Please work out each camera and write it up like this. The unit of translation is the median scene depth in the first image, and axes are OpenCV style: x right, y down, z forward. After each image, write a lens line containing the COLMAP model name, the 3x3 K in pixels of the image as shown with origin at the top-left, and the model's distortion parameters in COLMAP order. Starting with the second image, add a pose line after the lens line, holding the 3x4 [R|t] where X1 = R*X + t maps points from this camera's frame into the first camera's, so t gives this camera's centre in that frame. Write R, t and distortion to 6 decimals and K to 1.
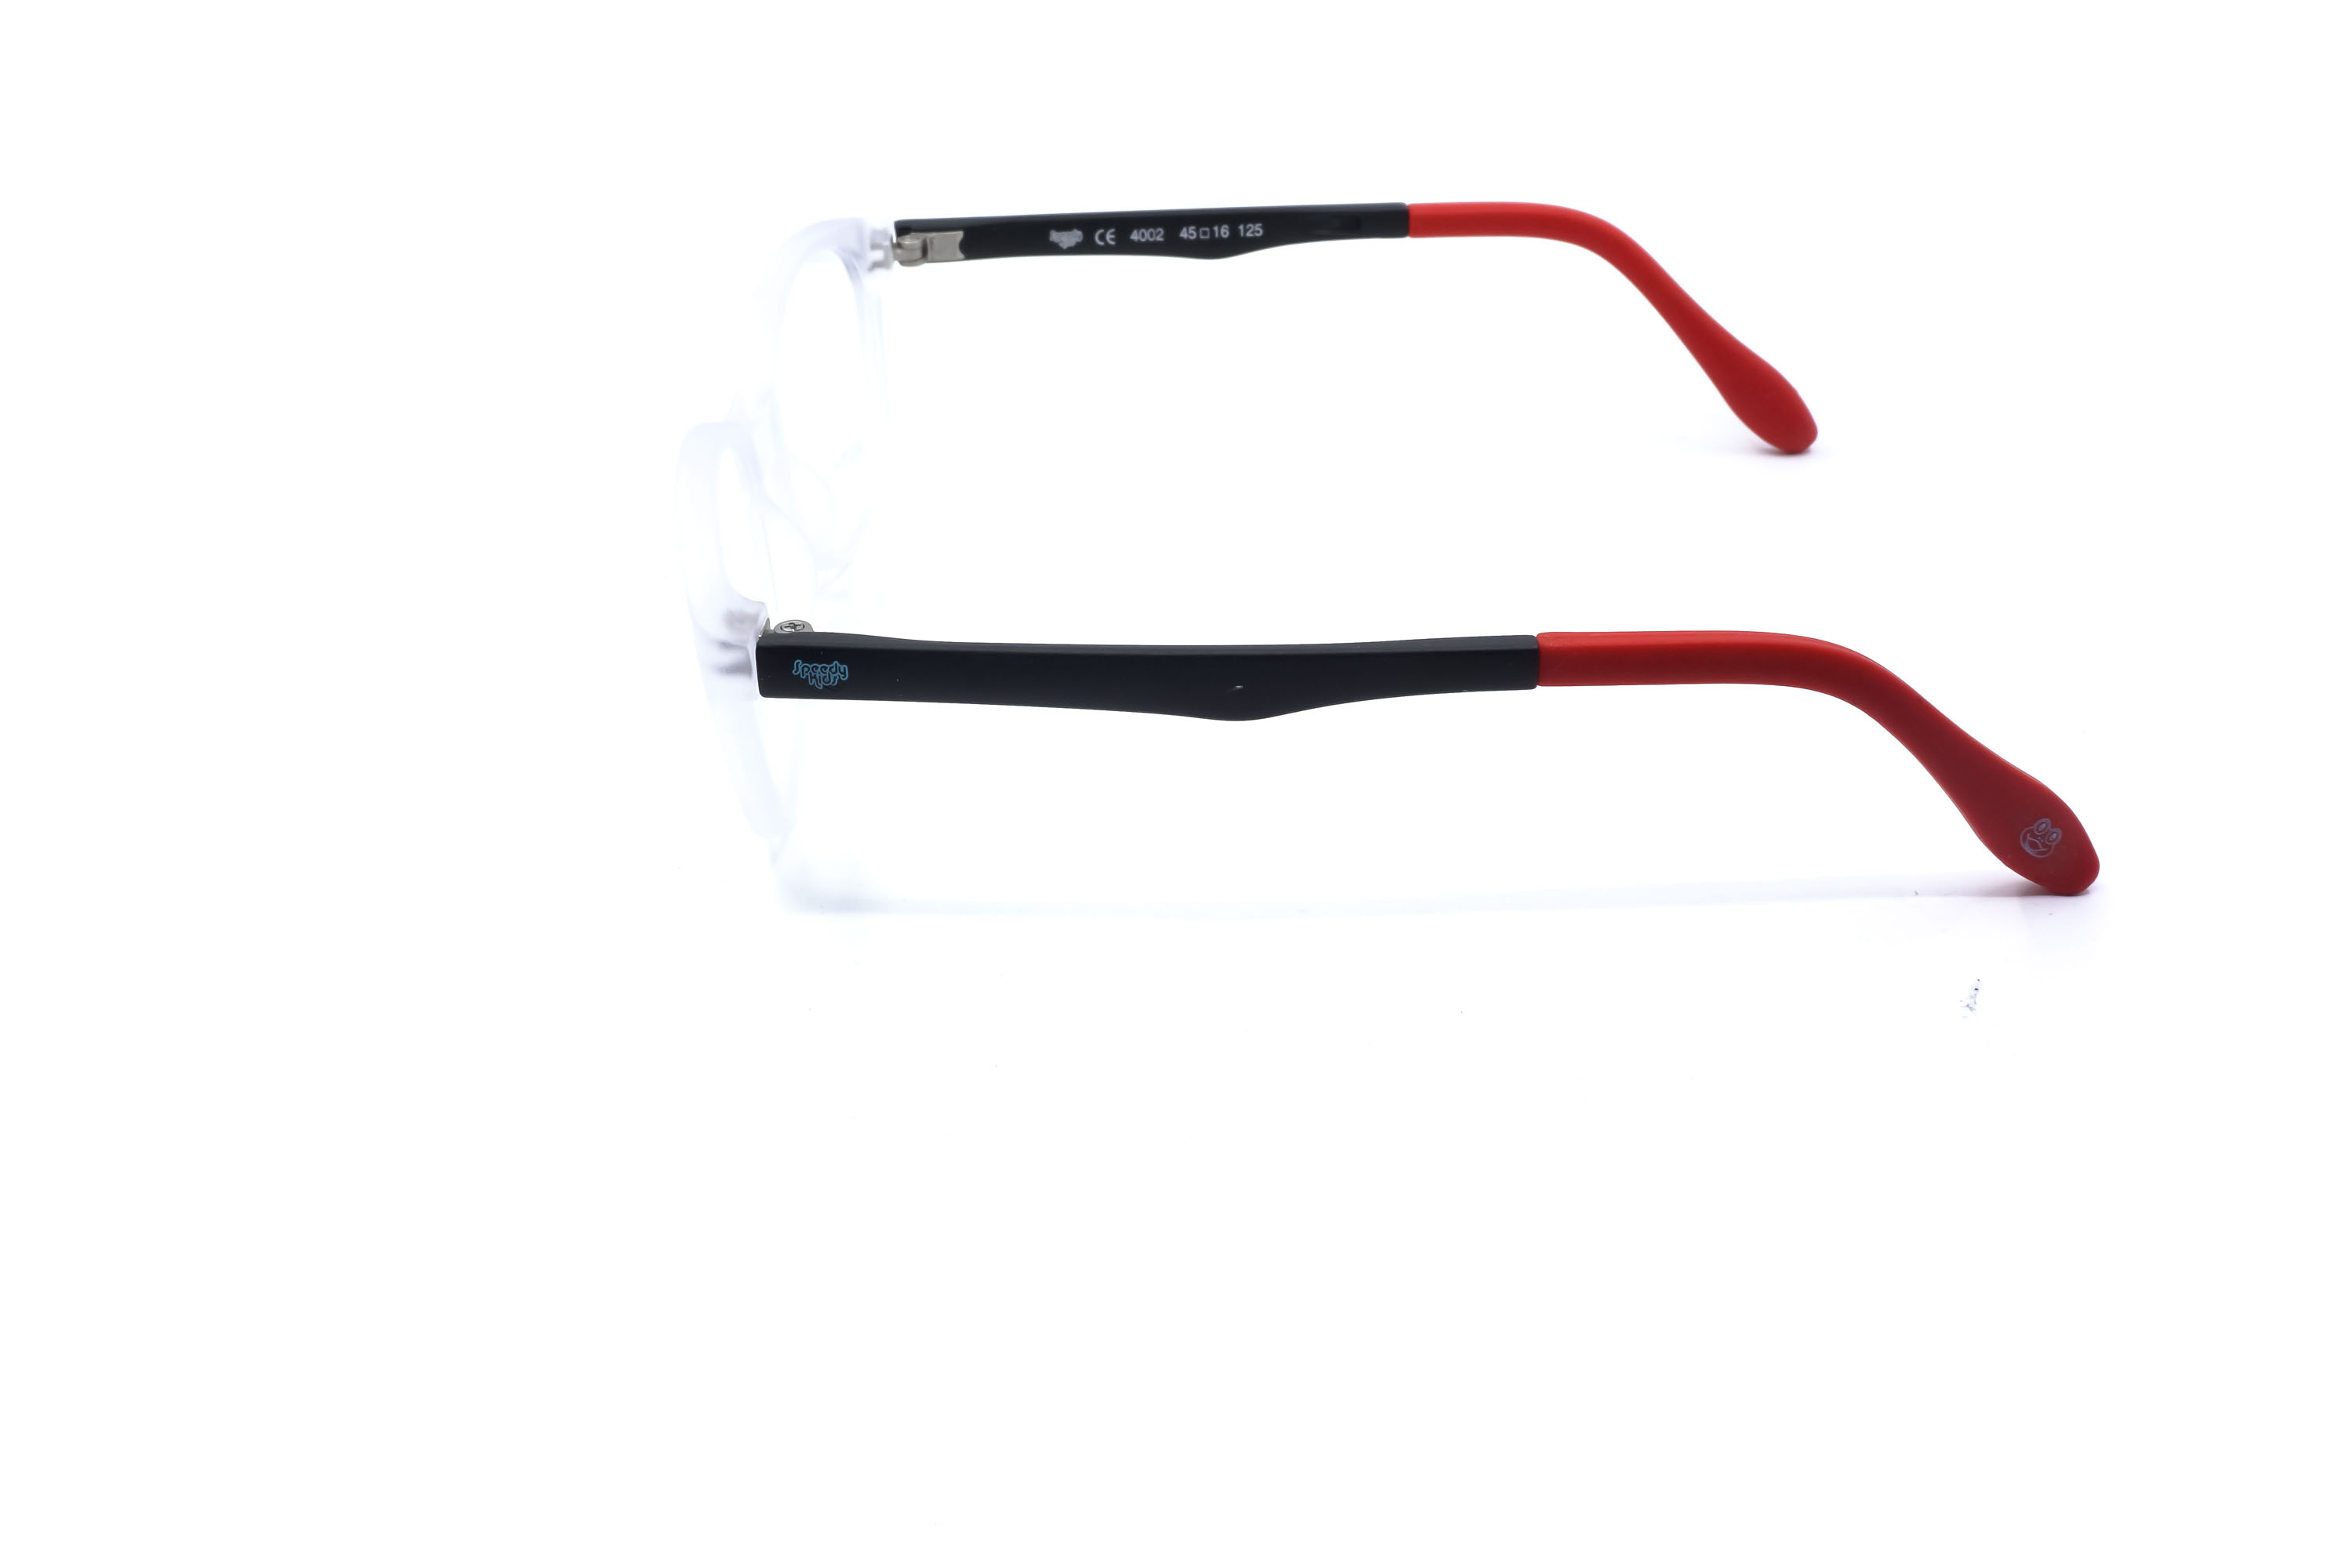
lens RADIAL K [[2422.7, 0, 1188.6], [0, 2422.7, 787.8], [0, 0, 1]] dist [0.001684, -0.000374]
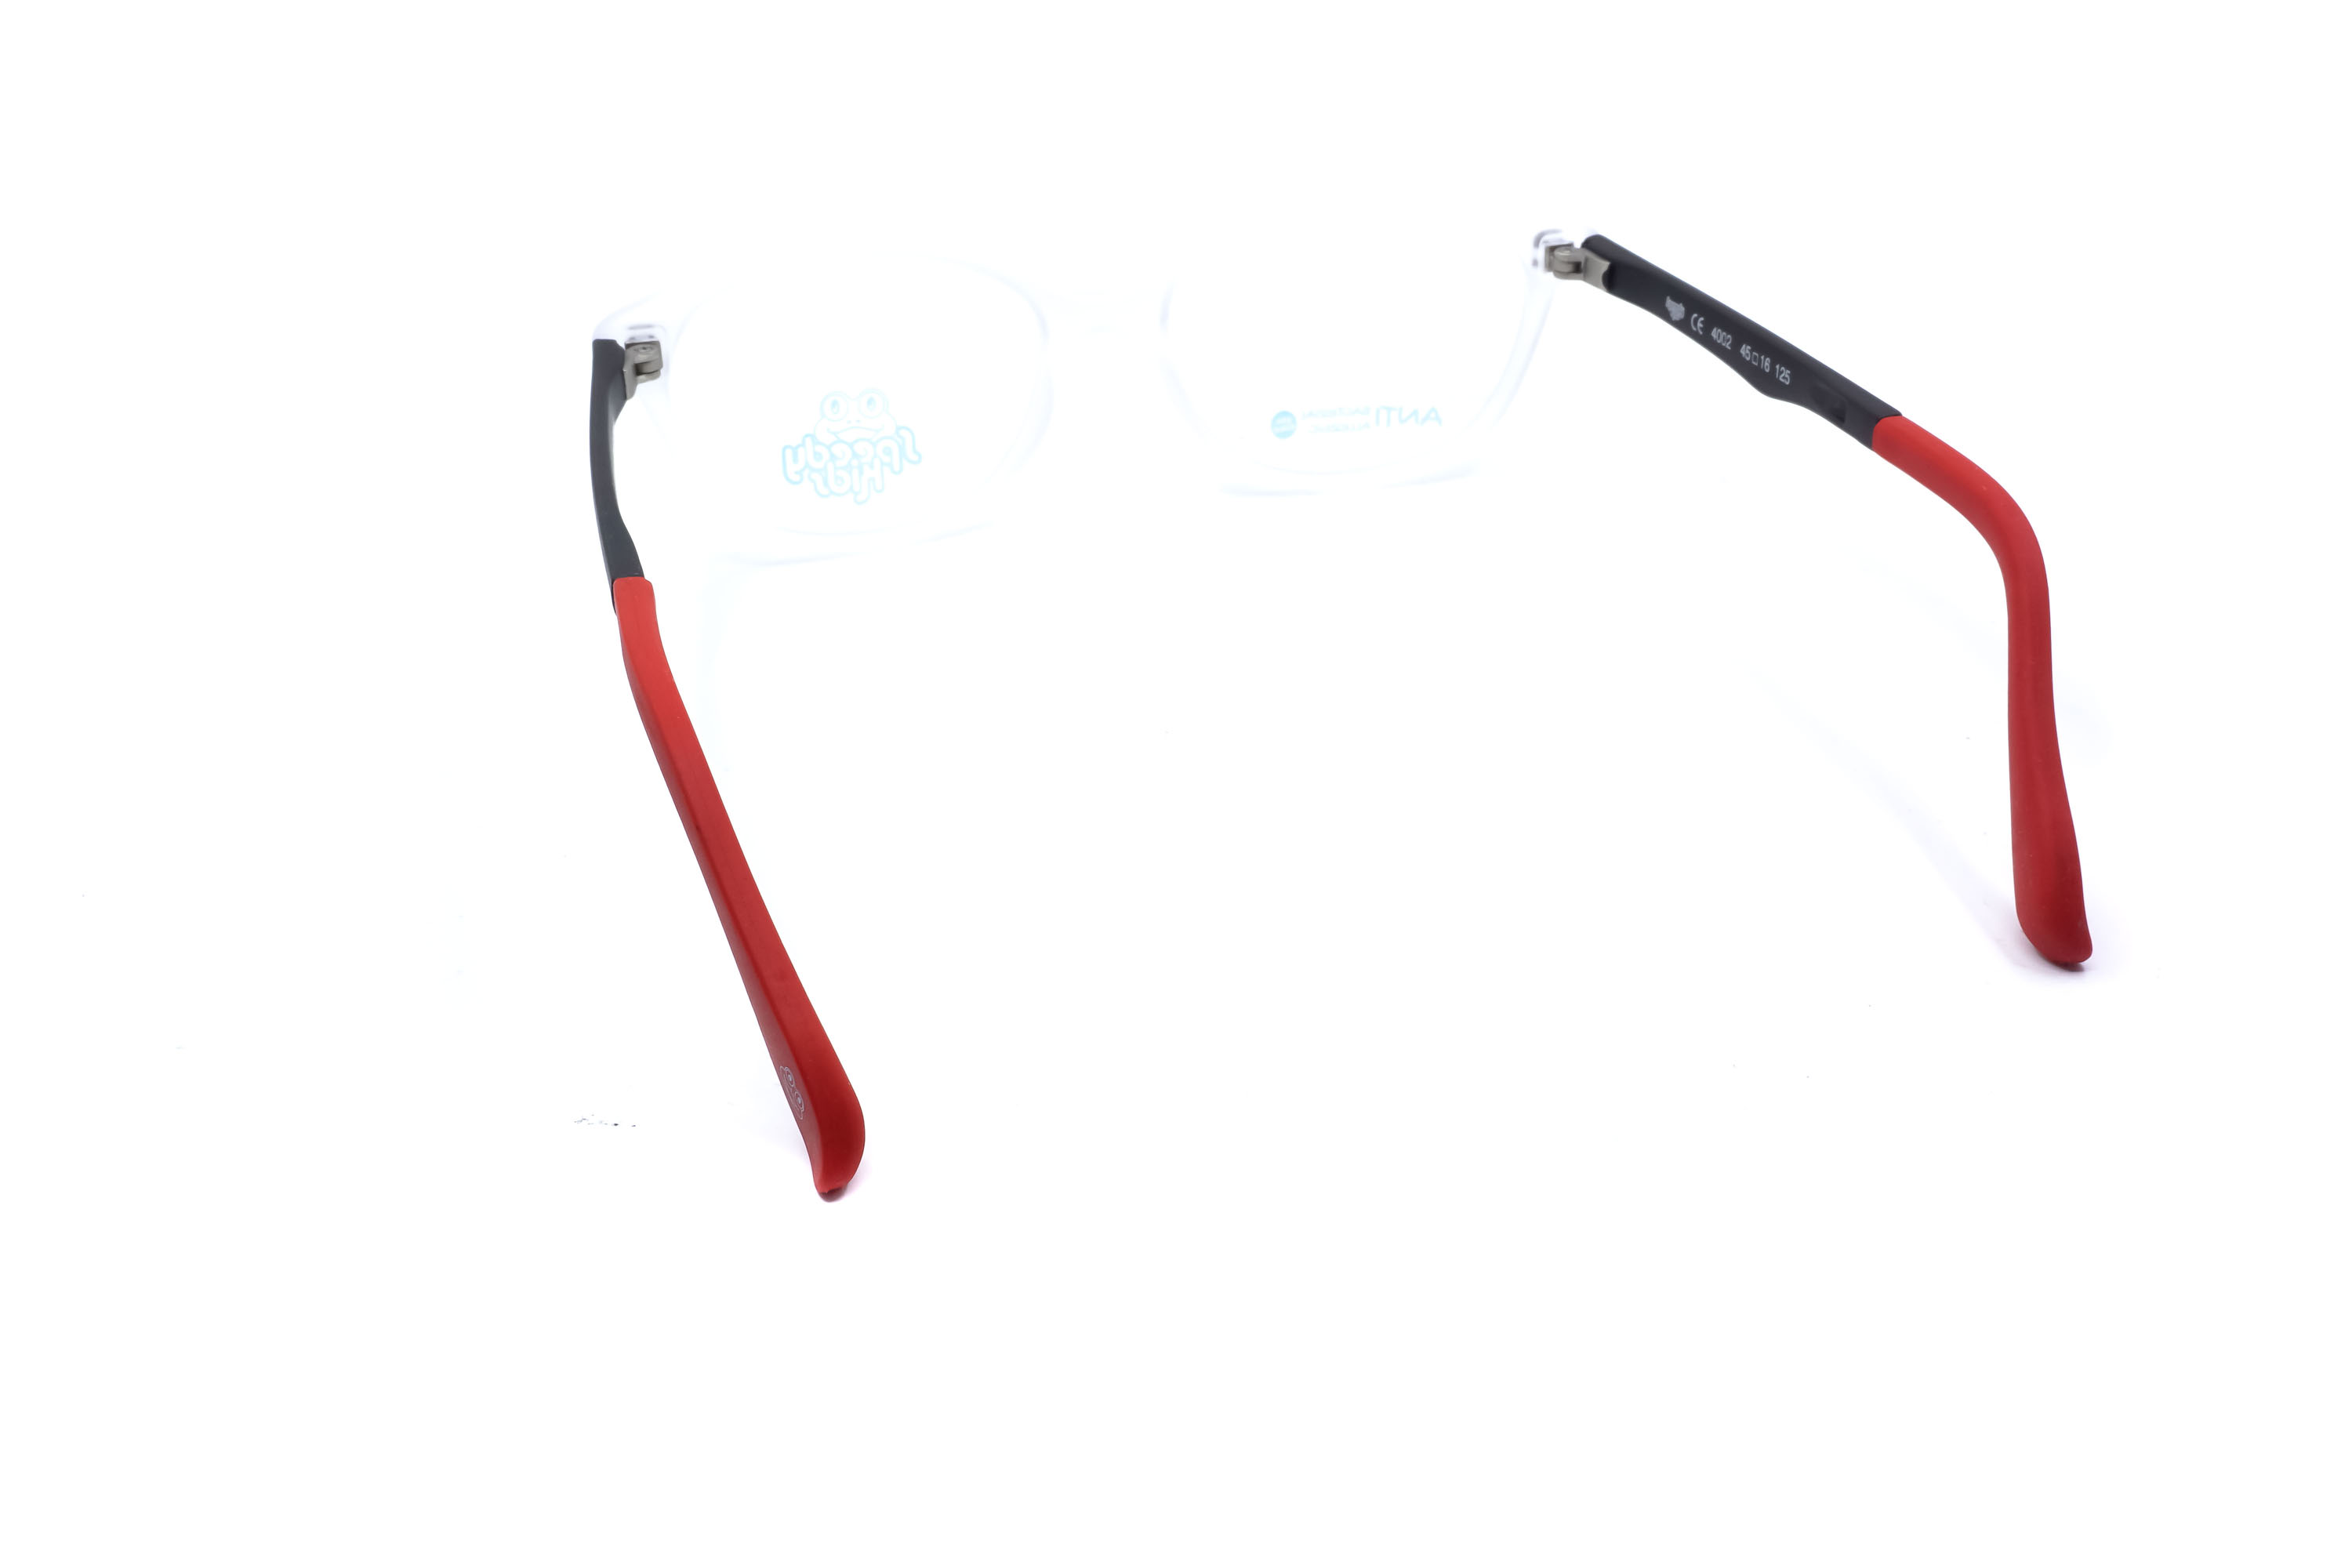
lens RADIAL K [[2442.3, 0, 1179.7], [0, 2442.3, 777.6], [0, 0, 1]] dist [0.003819, -0.006123]
pose [[0.257363, 0.484676, -0.835975, 0.751392], [-0.467815, 0.819470, 0.331085, -0.300227], [0.845526, 0.305872, 0.437640, 0.500317]]
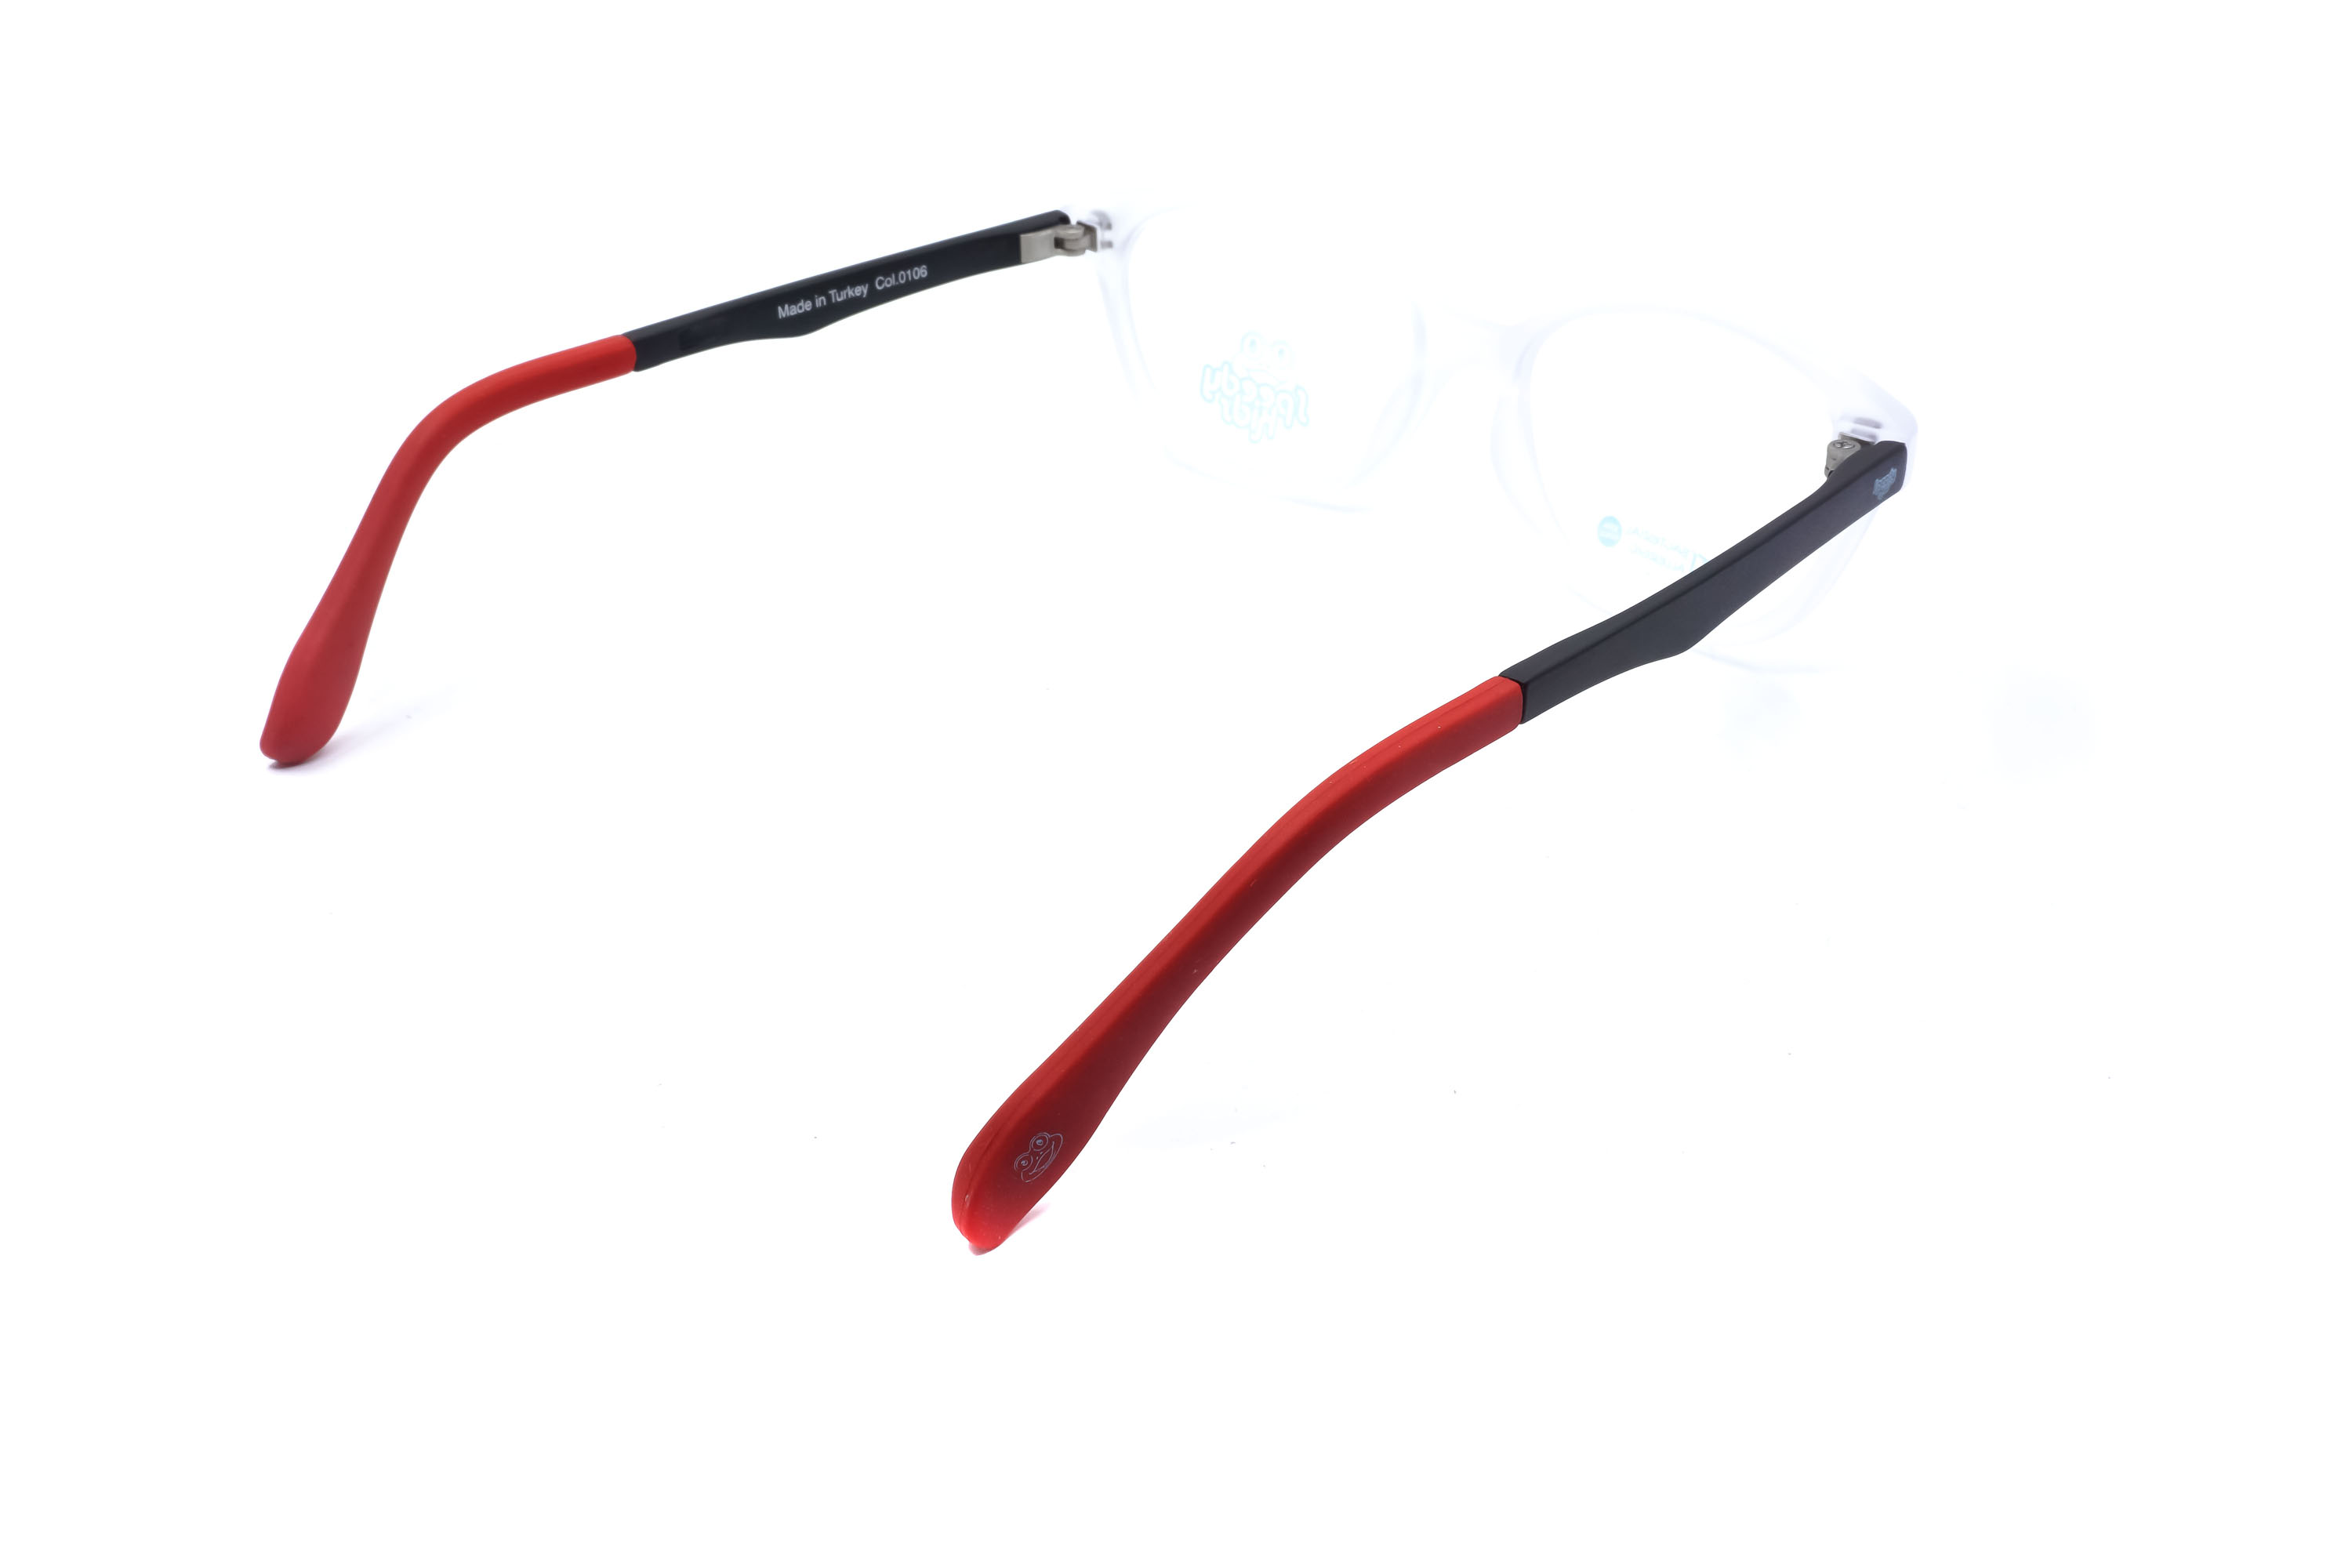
lens RADIAL K [[2442.3, 0, 1179.7], [0, 2442.3, 777.6], [0, 0, 1]] dist [0.003819, -0.006123]
pose [[-0.708913, 0.370811, -0.599951, 0.543276], [-0.323504, 0.584922, 0.743781, -0.672081], [0.626727, 0.721363, -0.294700, 1.159807]]
